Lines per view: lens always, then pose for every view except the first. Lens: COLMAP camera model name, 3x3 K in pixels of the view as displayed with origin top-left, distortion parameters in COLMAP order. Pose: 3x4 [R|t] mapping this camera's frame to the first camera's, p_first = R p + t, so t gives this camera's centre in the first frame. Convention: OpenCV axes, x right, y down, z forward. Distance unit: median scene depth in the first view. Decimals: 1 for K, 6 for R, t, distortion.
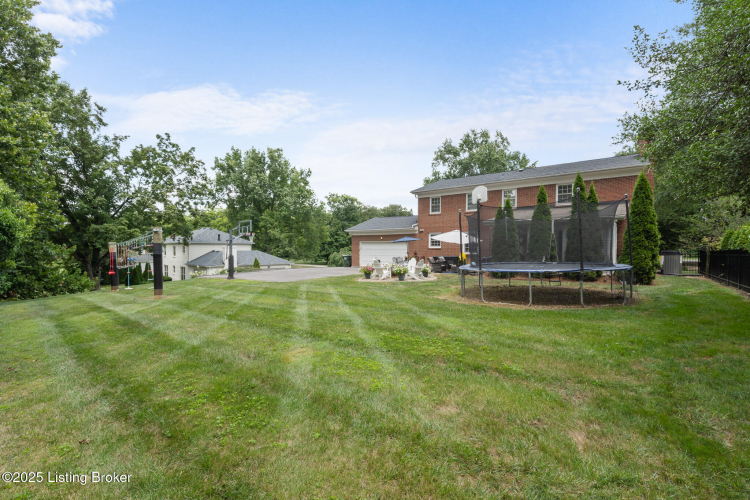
lens RADIAL K [[312.9, 0, 375.0], [0, 312.9, 250.0], [0, 0, 1]] dist [-0.000725, -0.000018]
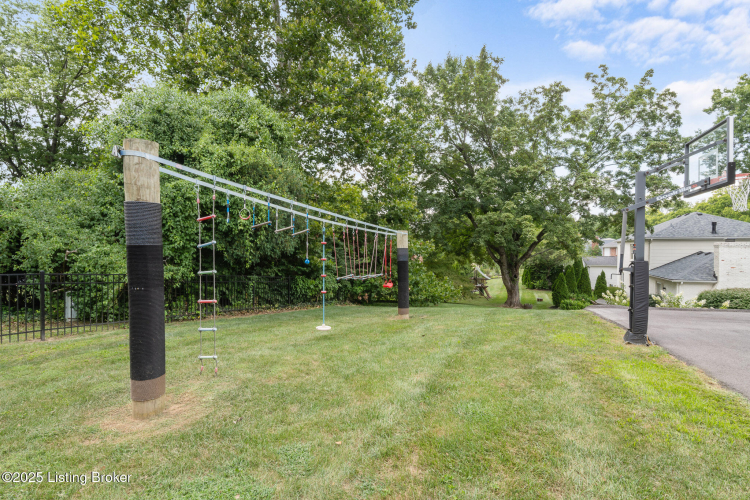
lens RADIAL K [[338.3, 0, 375.0], [0, 338.3, 250.0], [0, 0, 1]] dist [0.000534, -0.006117]
pose [[0.265811, 0.004892, -0.964013, -0.113026], [-0.009259, 0.999954, 0.002521, 0.002720], [0.963981, 0.008256, 0.265844, 0.335157]]
